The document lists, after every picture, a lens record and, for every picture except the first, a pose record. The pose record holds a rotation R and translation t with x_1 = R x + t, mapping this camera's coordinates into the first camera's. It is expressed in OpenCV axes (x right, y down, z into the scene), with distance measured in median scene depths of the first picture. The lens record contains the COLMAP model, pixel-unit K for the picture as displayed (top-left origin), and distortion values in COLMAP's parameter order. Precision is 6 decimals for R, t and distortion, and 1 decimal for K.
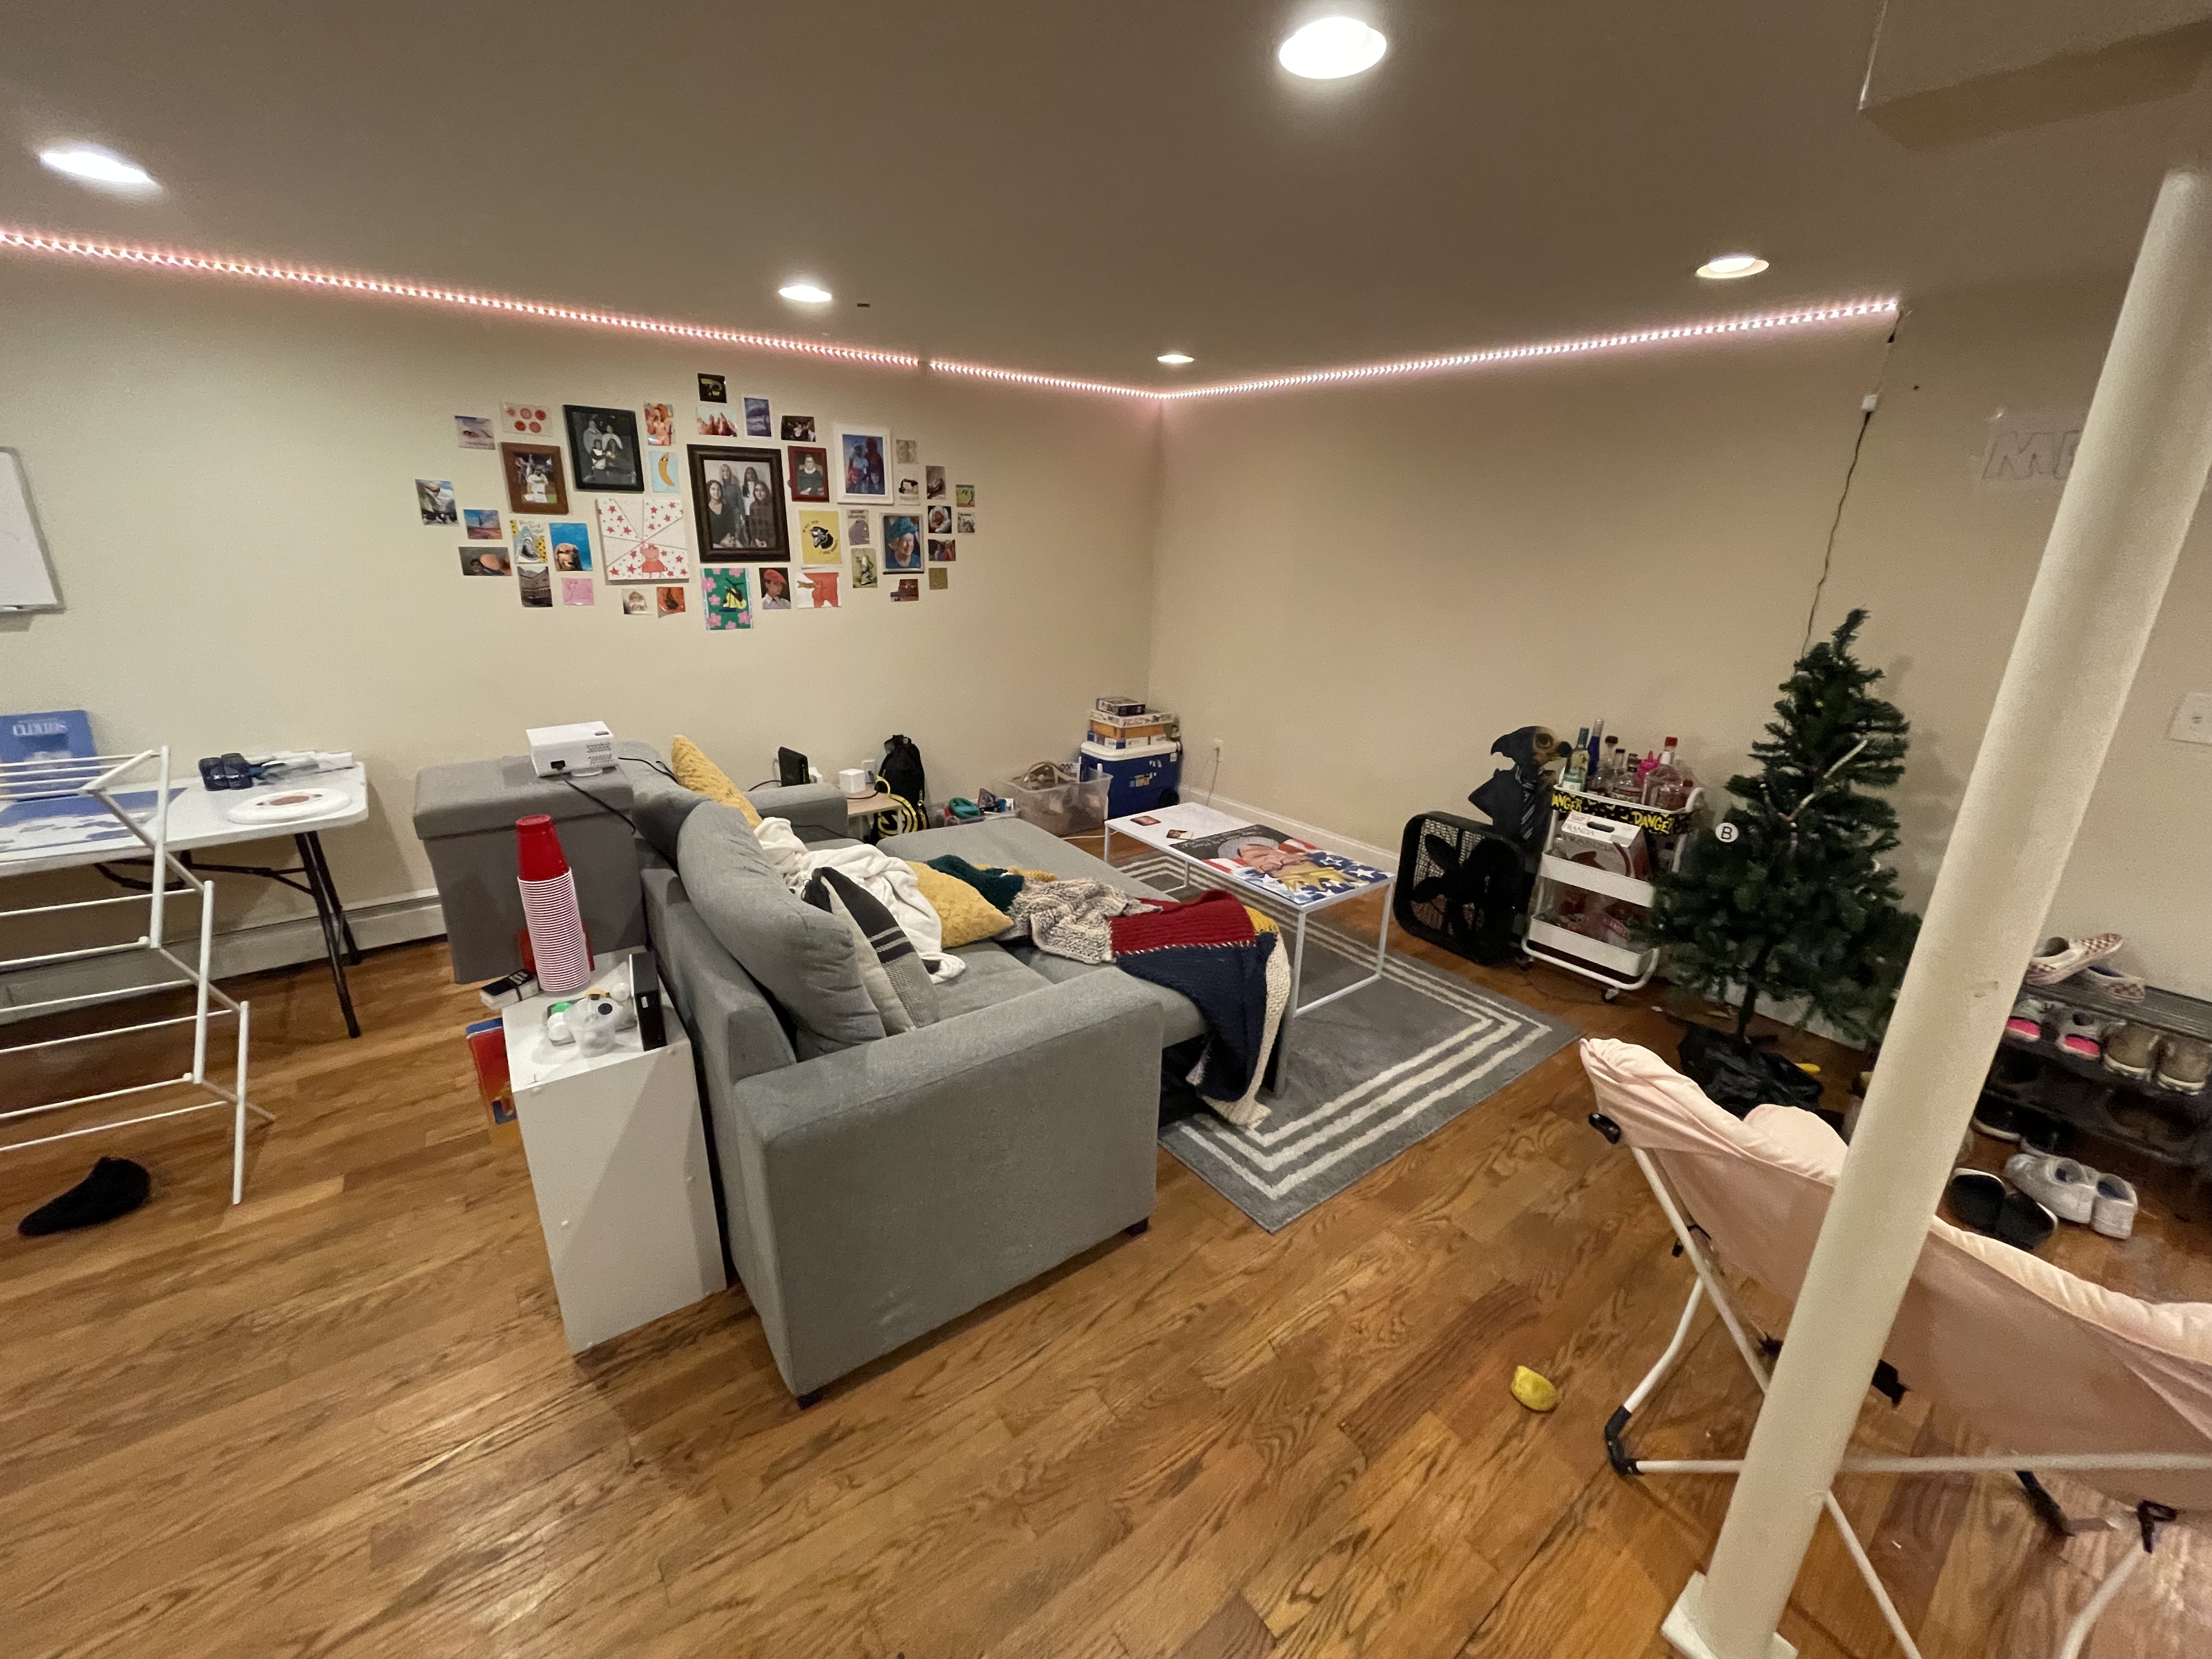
lens RADIAL K [[892.8, 0, 1102.5], [0, 892.8, 814.3], [0, 0, 1]] dist [-0.003277, -0.000090]
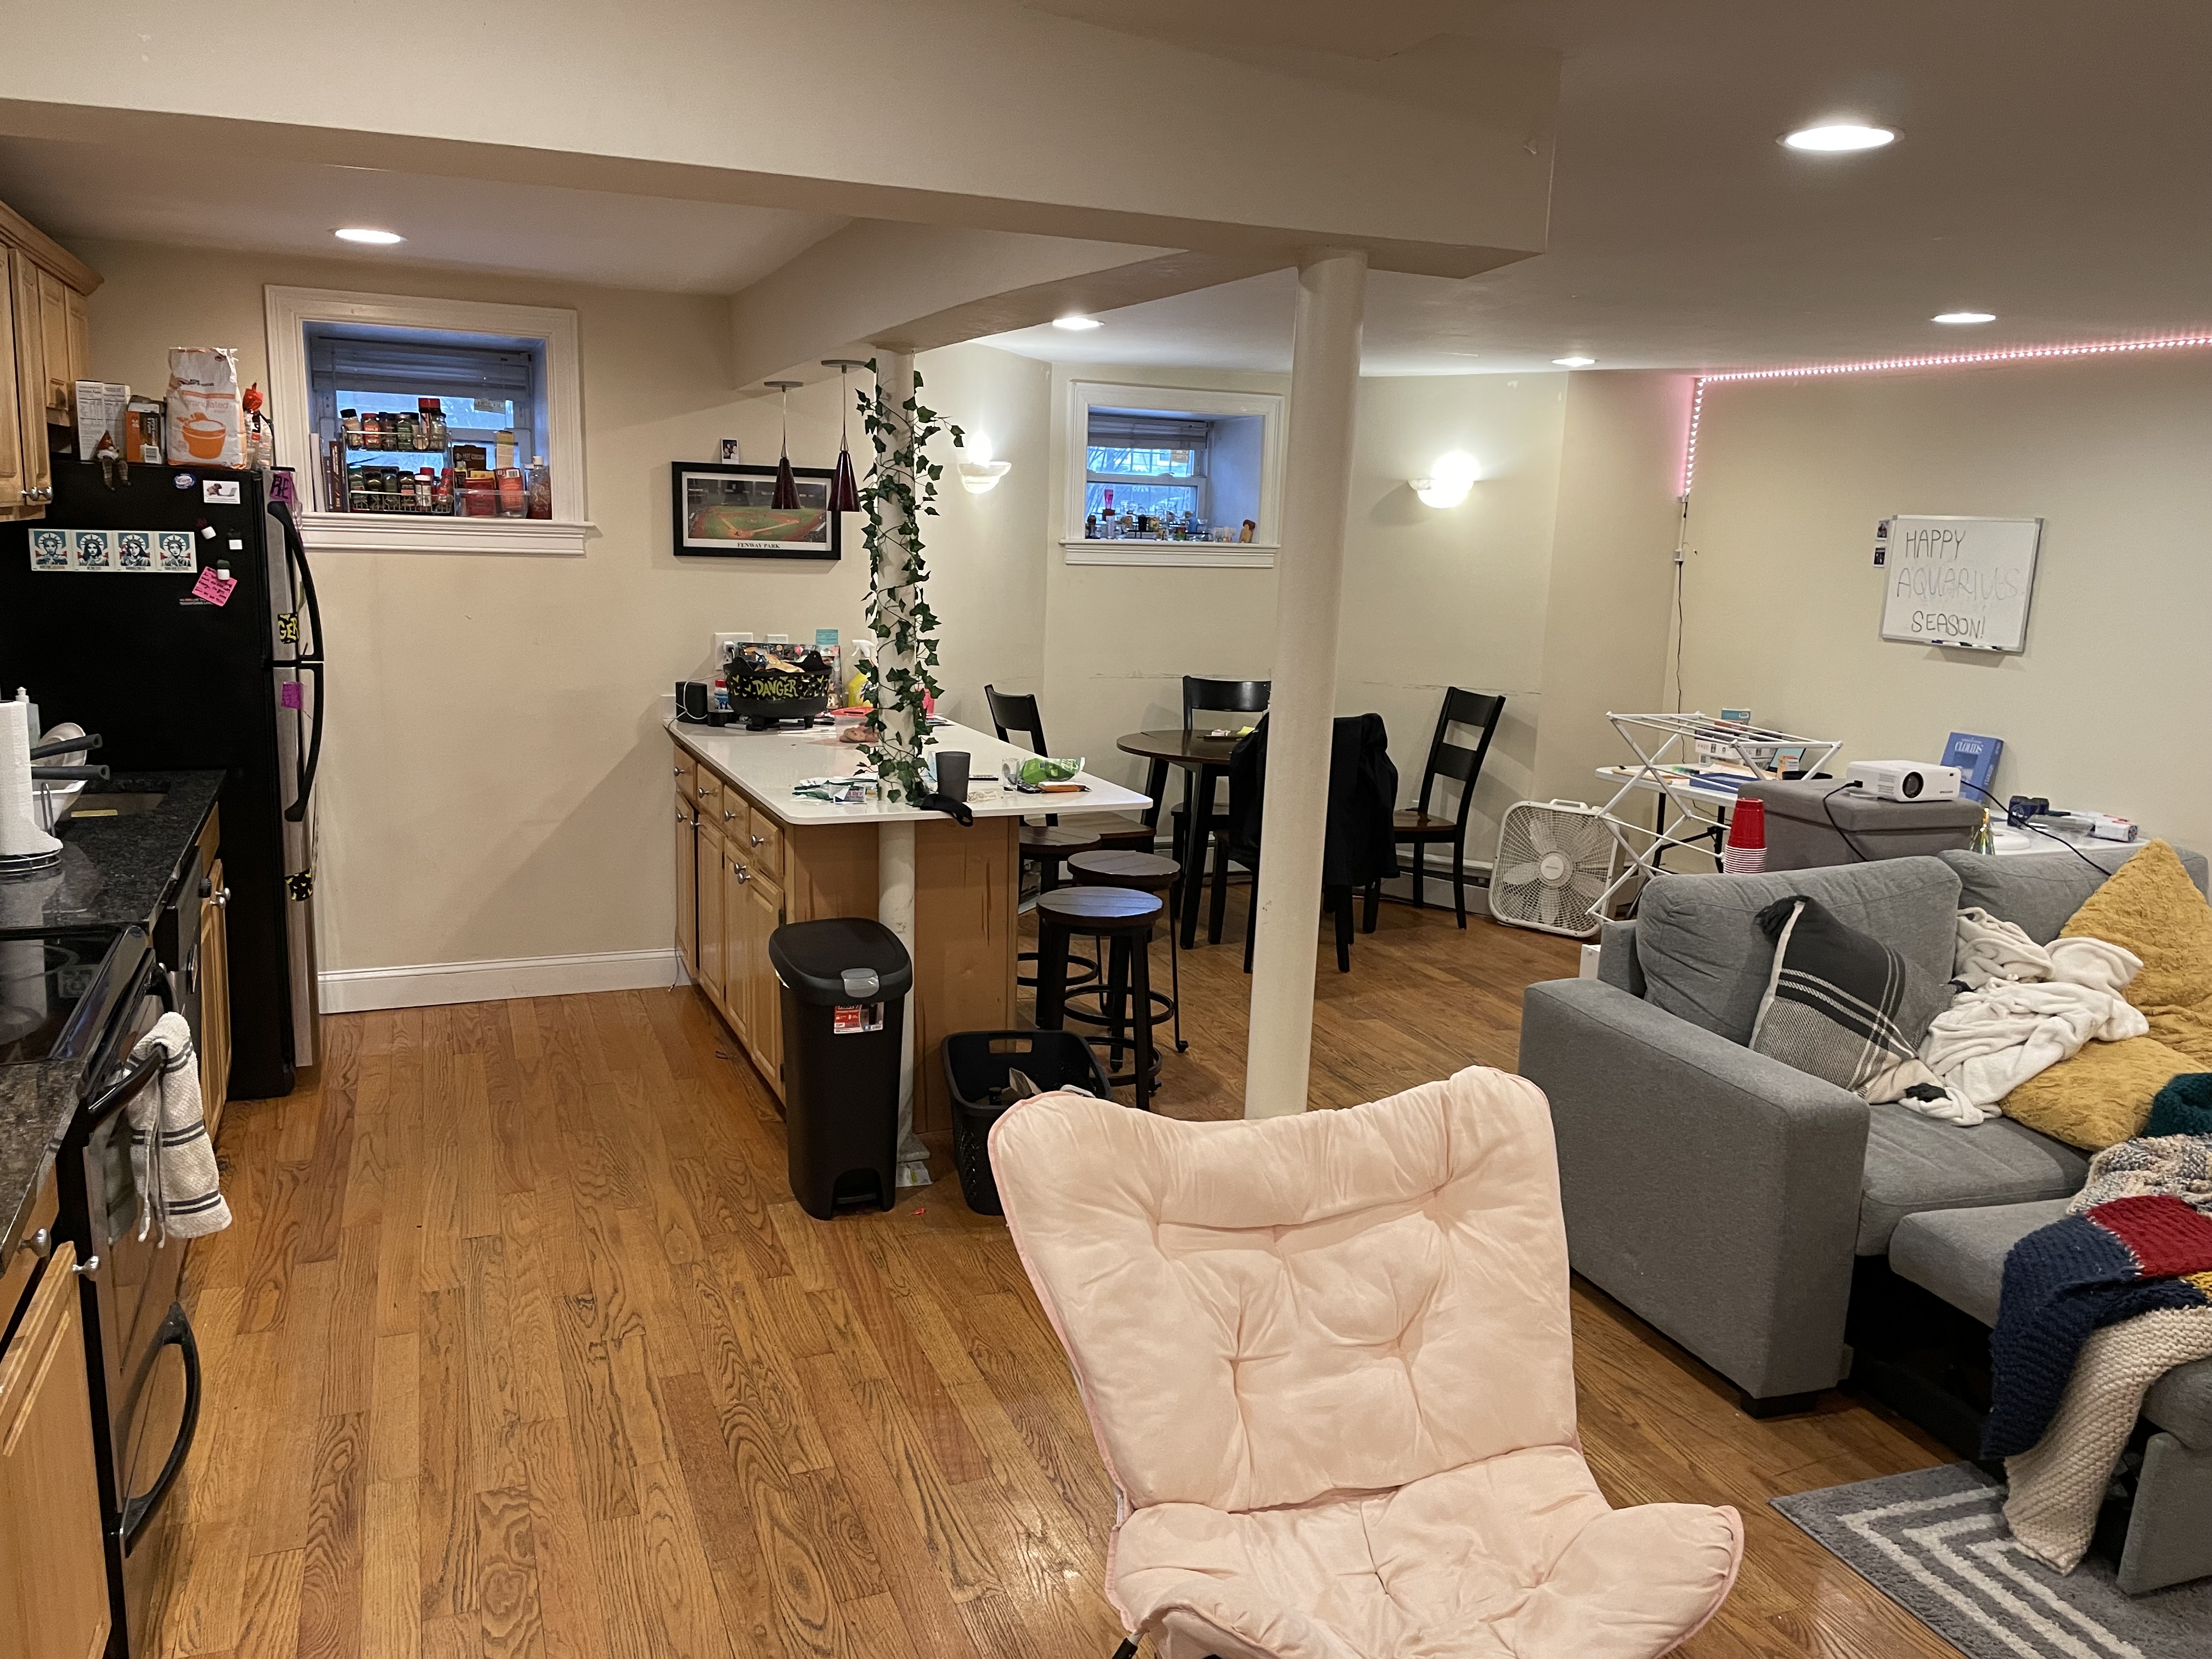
lens RADIAL K [[1667.3, 0, 1097.9], [0, 1667.3, 830.7], [0, 0, 1]] dist [0.086834, -0.112476]
pose [[-0.268877, 0.147452, -0.951821, 0.986464], [-0.333480, 0.912839, 0.235617, -0.110141], [0.903602, 0.380765, -0.196269, 0.354141]]
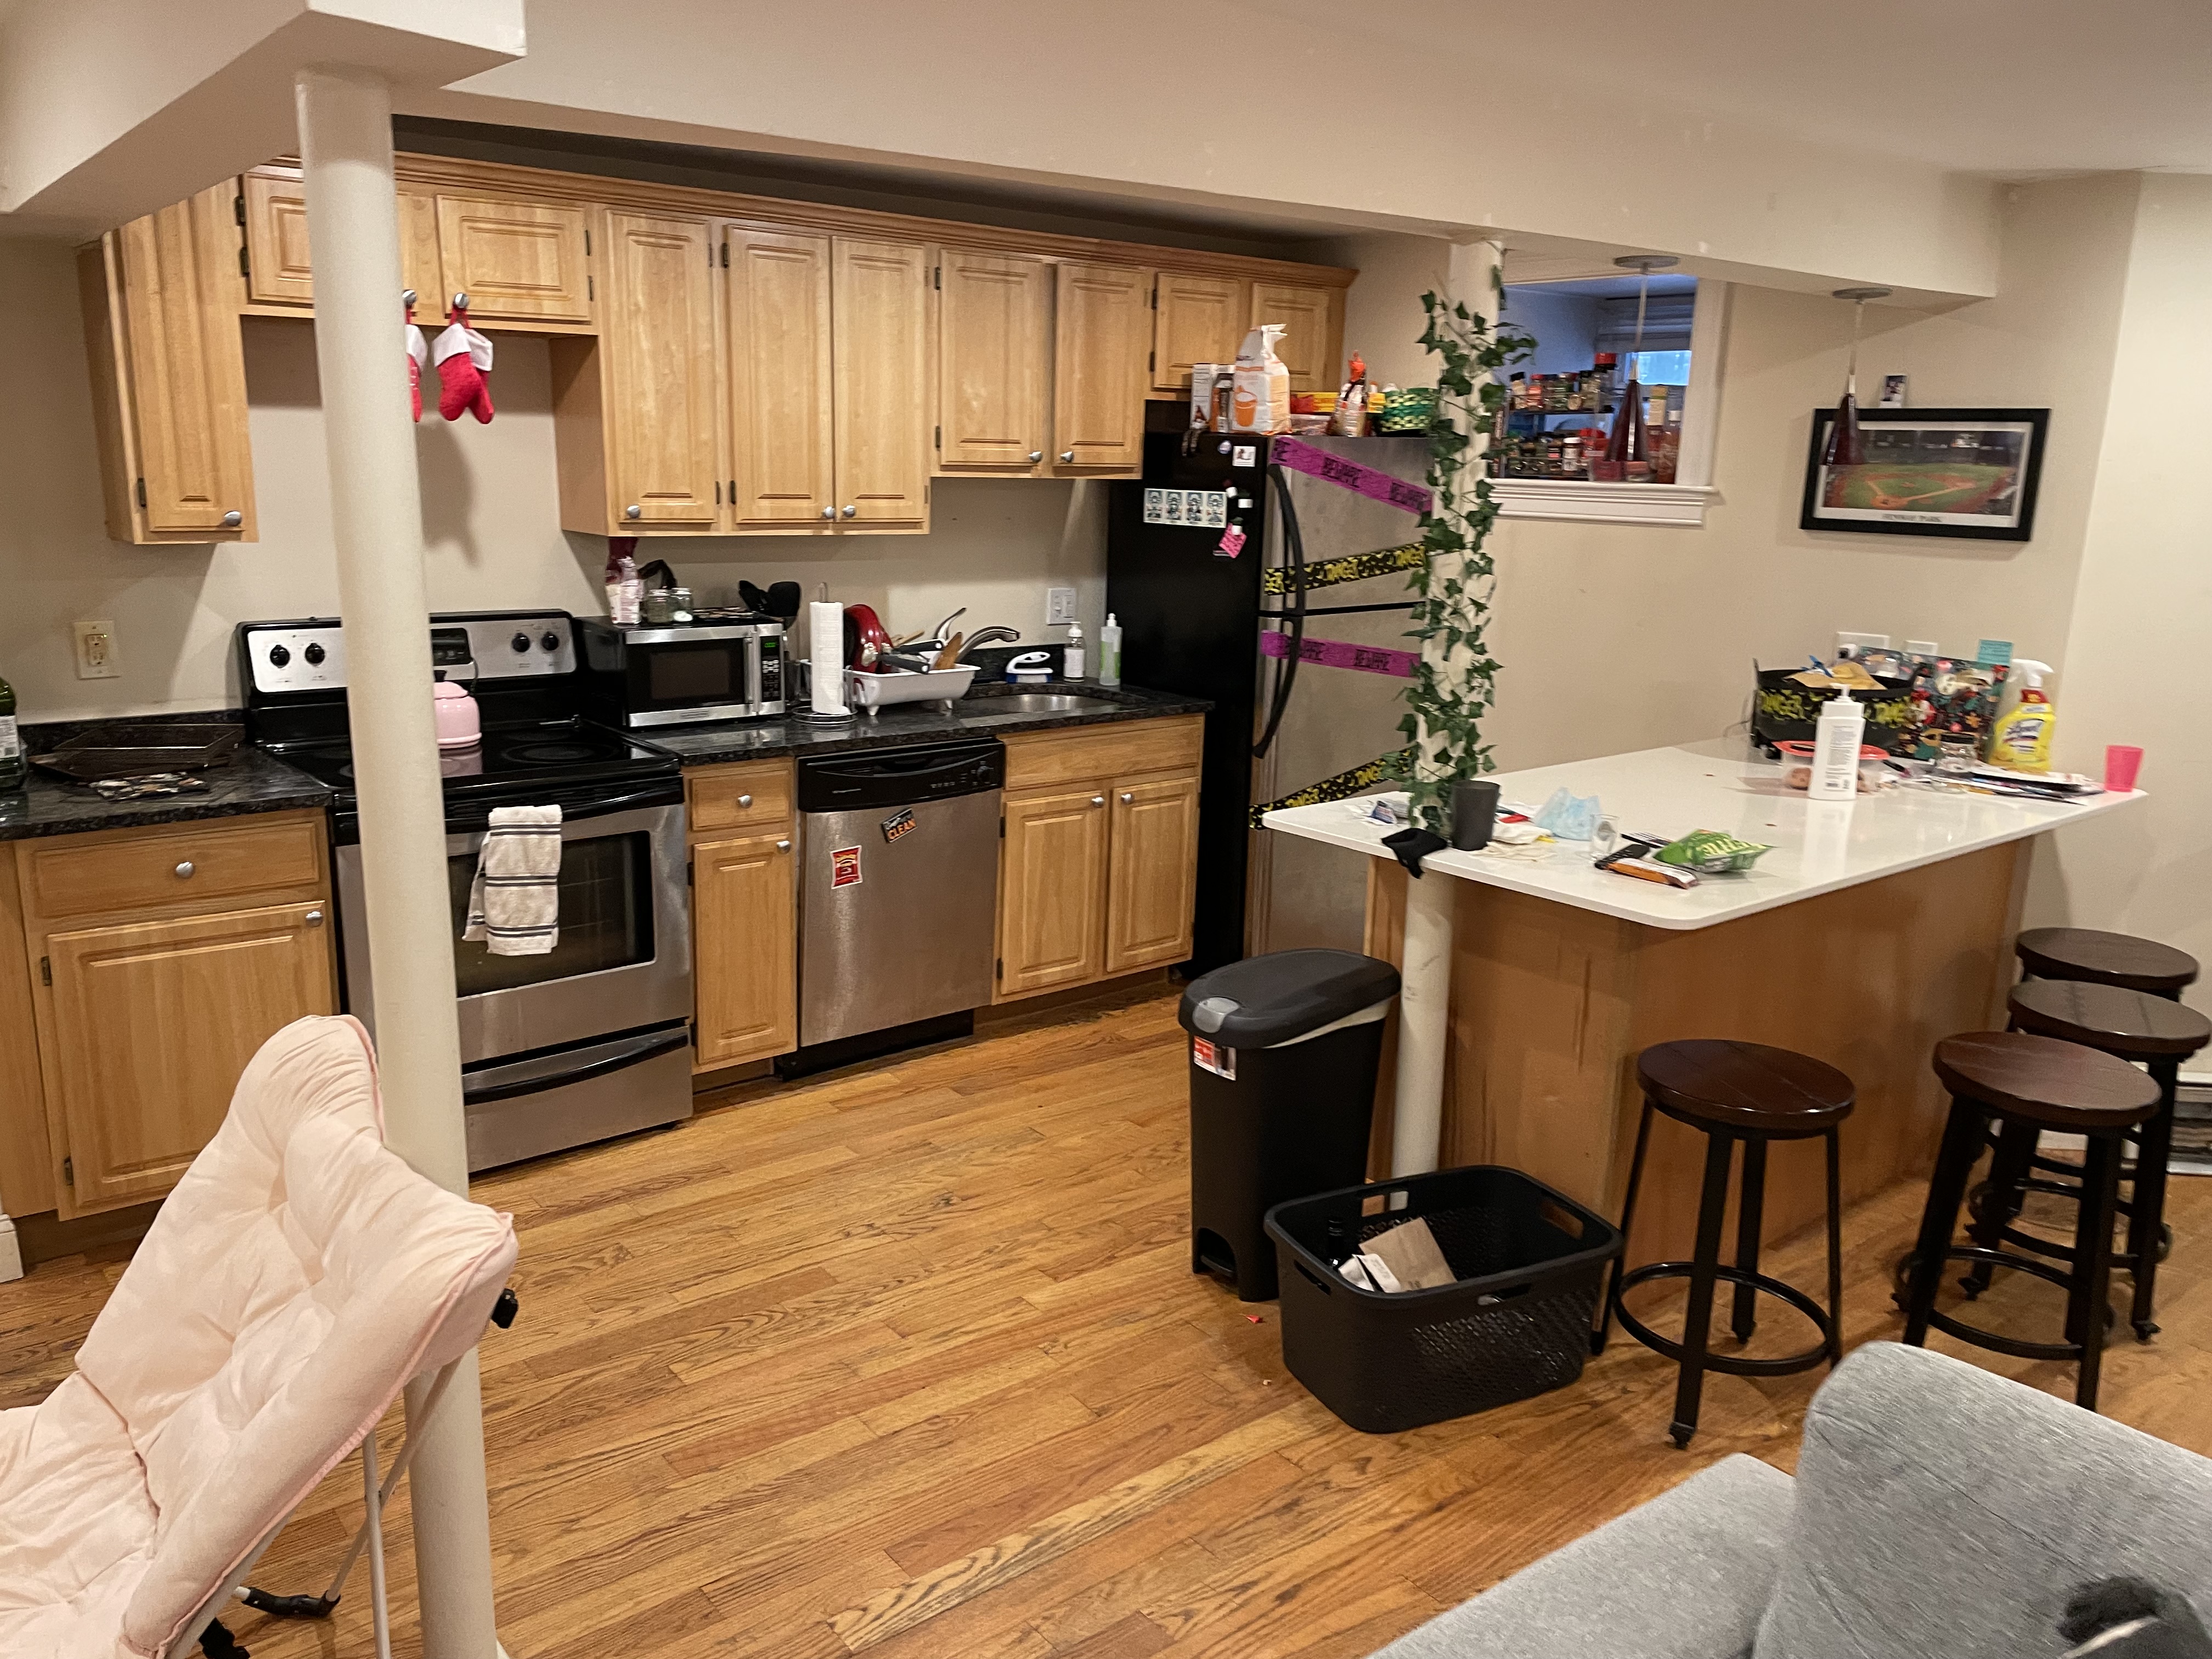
lens RADIAL K [[1667.3, 0, 1085.5], [0, 1667.3, 840.2], [0, 0, 1]] dist [0.086834, -0.112476]
pose [[-0.998929, -0.043476, -0.015818, 0.059315], [-0.045365, 0.853401, 0.519277, -0.275786], [-0.009077, 0.519438, -0.854460, 0.793889]]
